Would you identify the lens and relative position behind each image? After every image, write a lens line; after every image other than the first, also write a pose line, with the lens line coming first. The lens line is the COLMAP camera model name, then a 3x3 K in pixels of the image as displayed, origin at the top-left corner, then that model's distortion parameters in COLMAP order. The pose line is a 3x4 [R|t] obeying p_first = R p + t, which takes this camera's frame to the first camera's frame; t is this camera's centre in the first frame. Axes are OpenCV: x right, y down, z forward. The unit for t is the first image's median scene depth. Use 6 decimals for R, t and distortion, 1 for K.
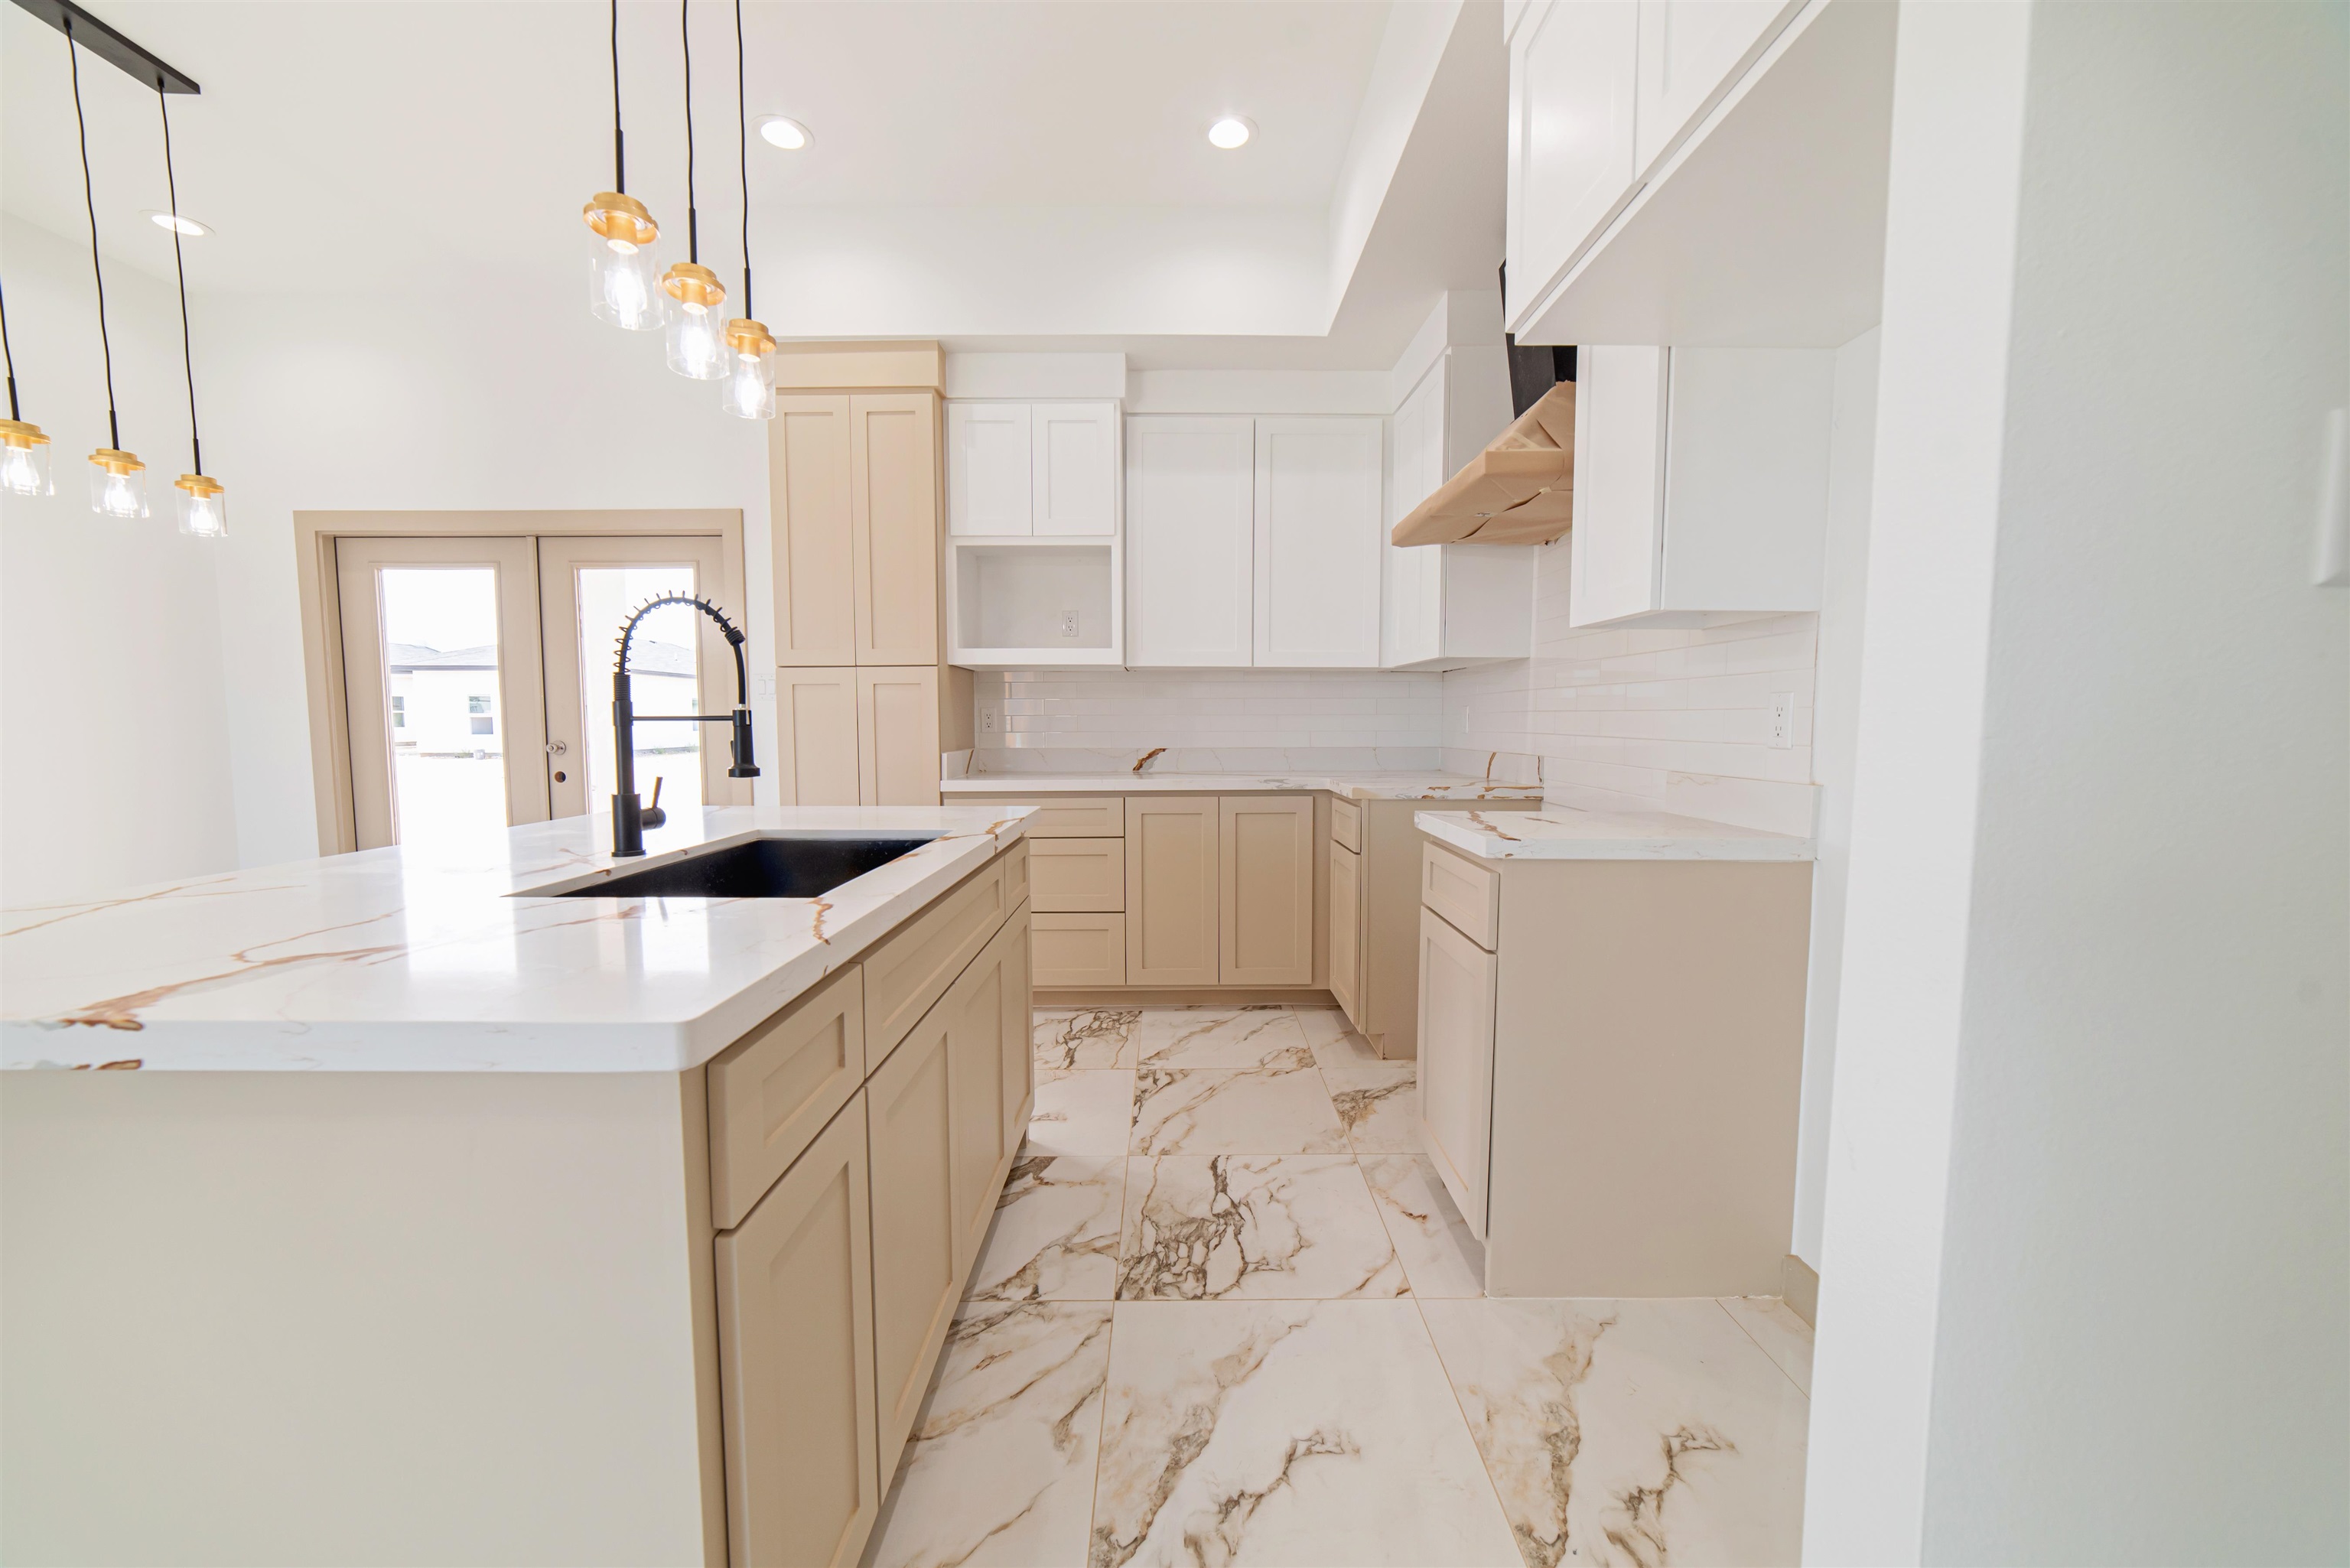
lens RADIAL K [[906.1, 0, 1174.4], [0, 906.1, 784.1], [0, 0, 1]] dist [-0.016331, 0.005293]
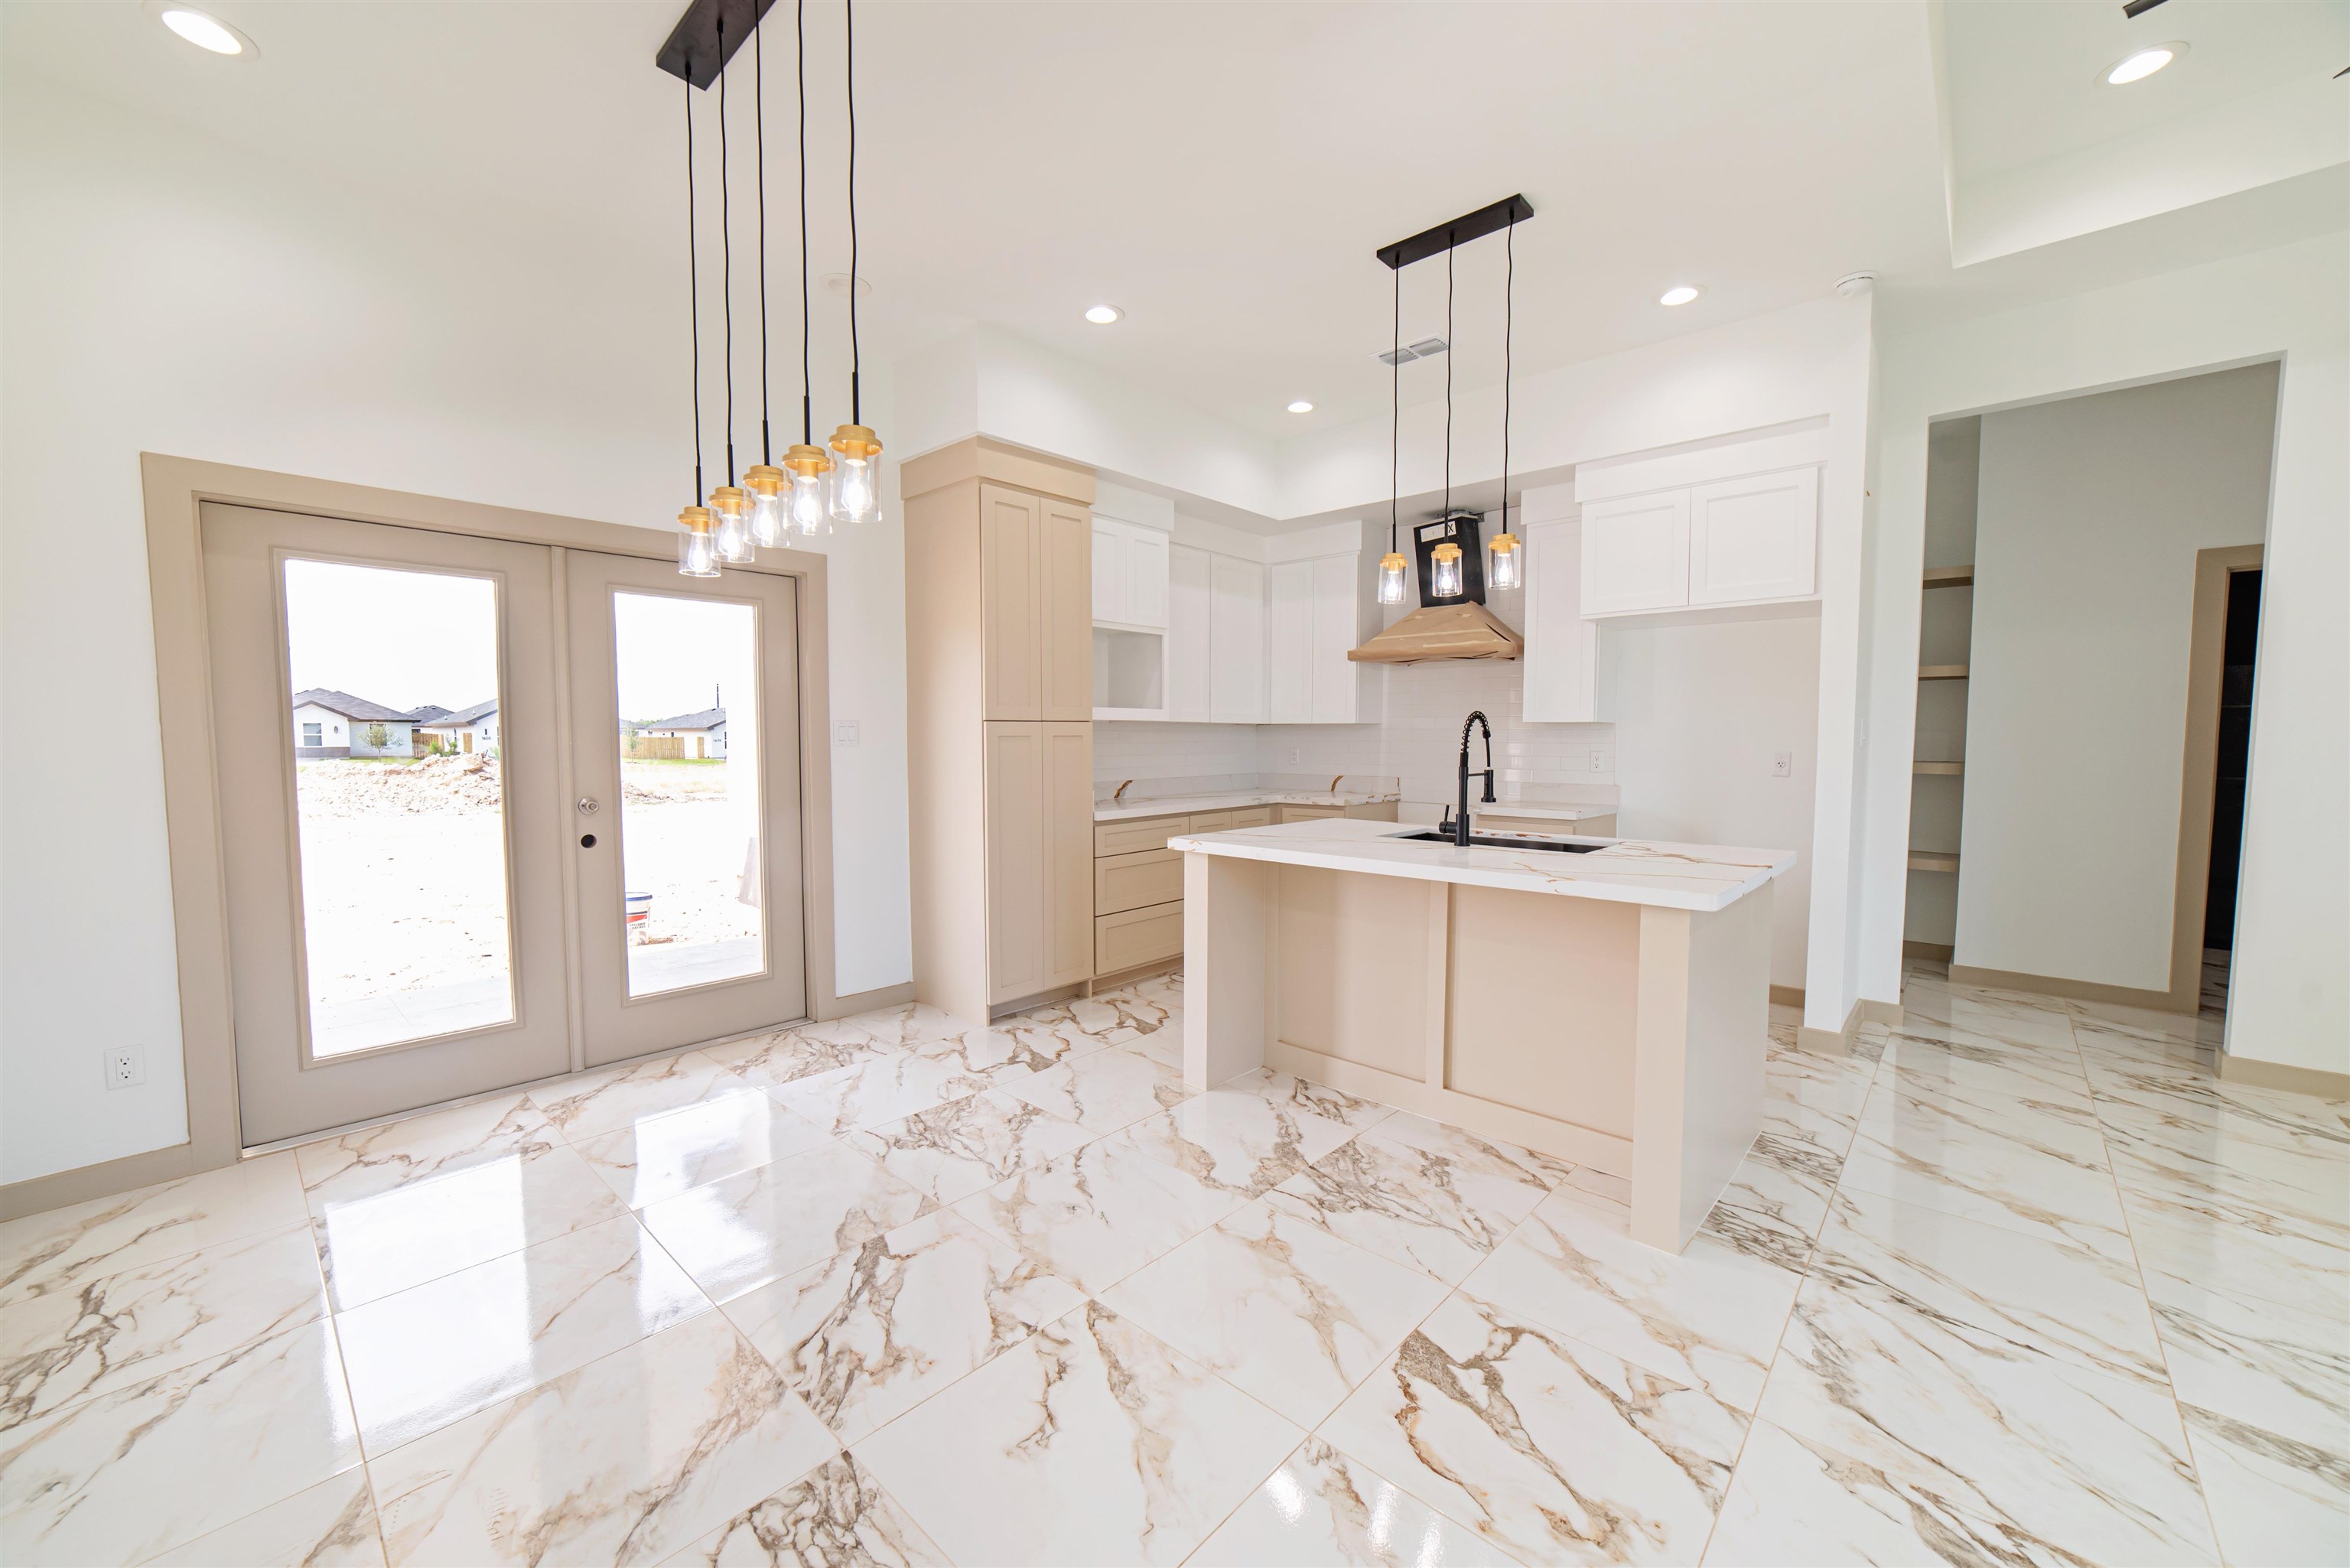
lens RADIAL K [[906.1, 0, 1165.6], [0, 906.1, 790.7], [0, 0, 1]] dist [-0.016331, 0.005293]
pose [[0.677227, -0.043943, 0.734461, -1.292505], [0.052549, 0.998555, 0.011290, -0.049583], [-0.733895, 0.030950, 0.678557, 0.079300]]
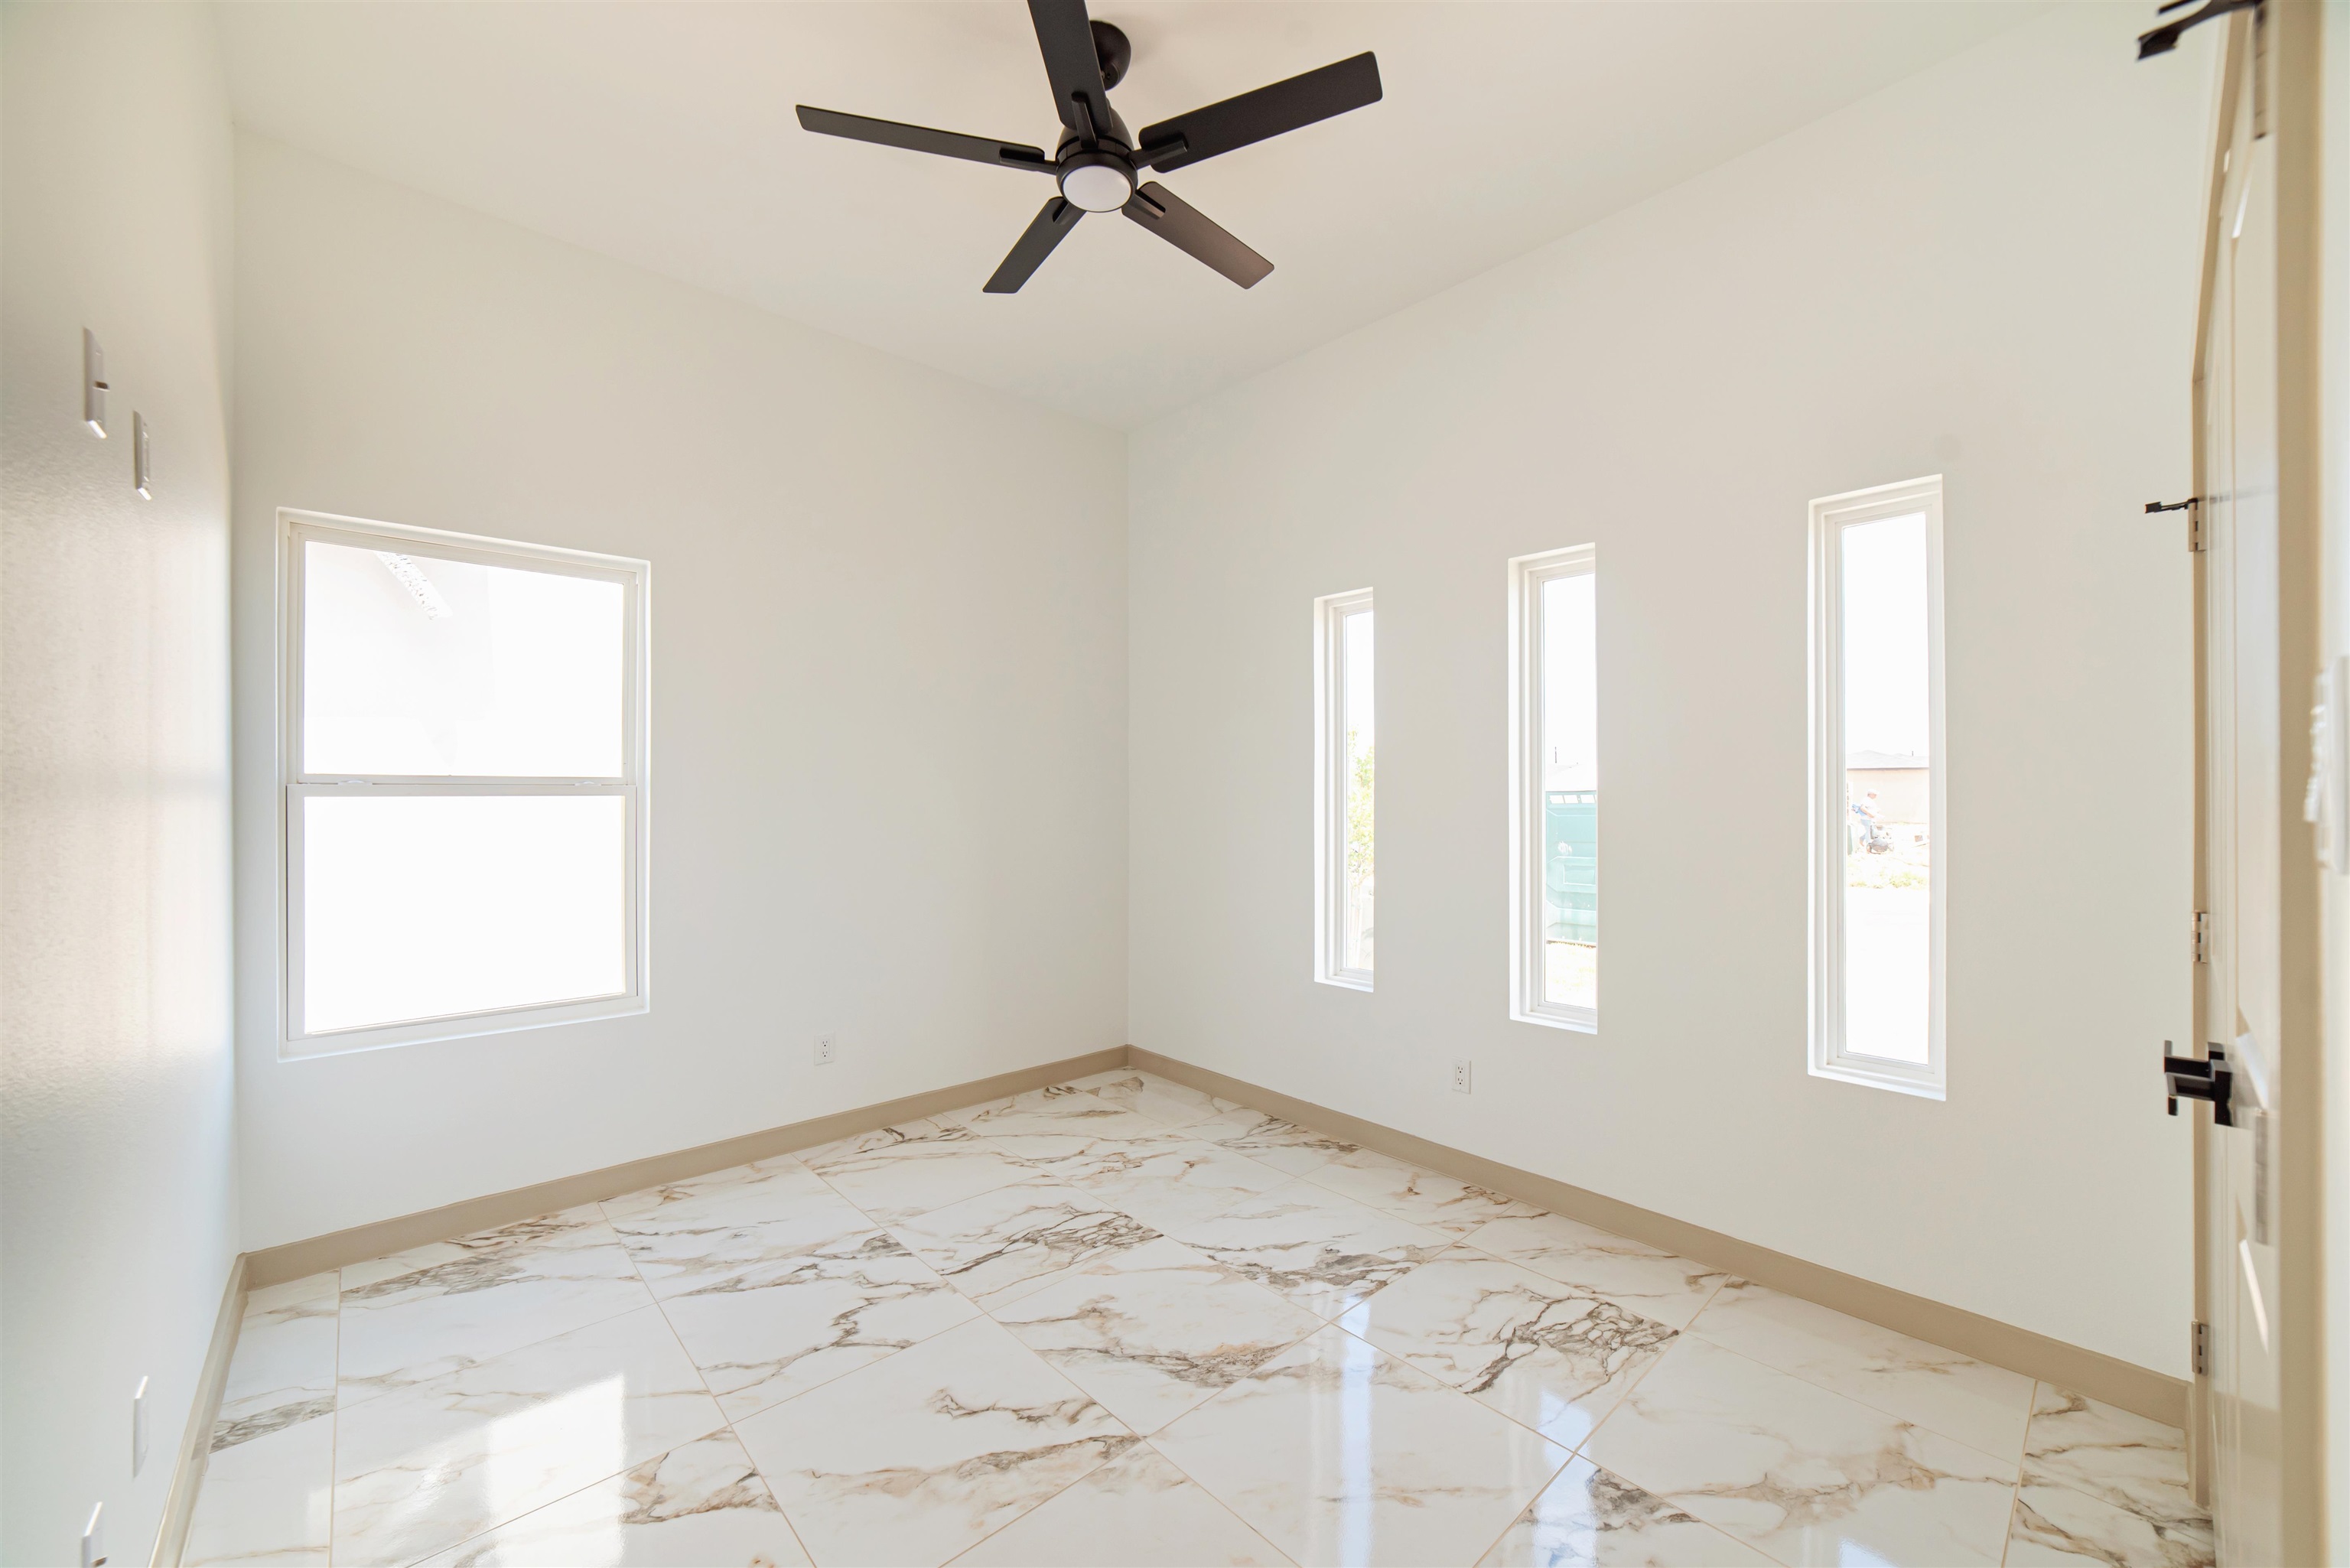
lens RADIAL K [[906.1, 0, 1175.0], [0, 906.1, 793.9], [0, 0, 1]] dist [-0.016331, 0.005293]
pose [[-0.675471, -0.003312, 0.737379, -0.293447], [0.054403, 0.997041, 0.054313, -0.148144], [-0.735377, 0.076803, -0.673292, 1.340844]]
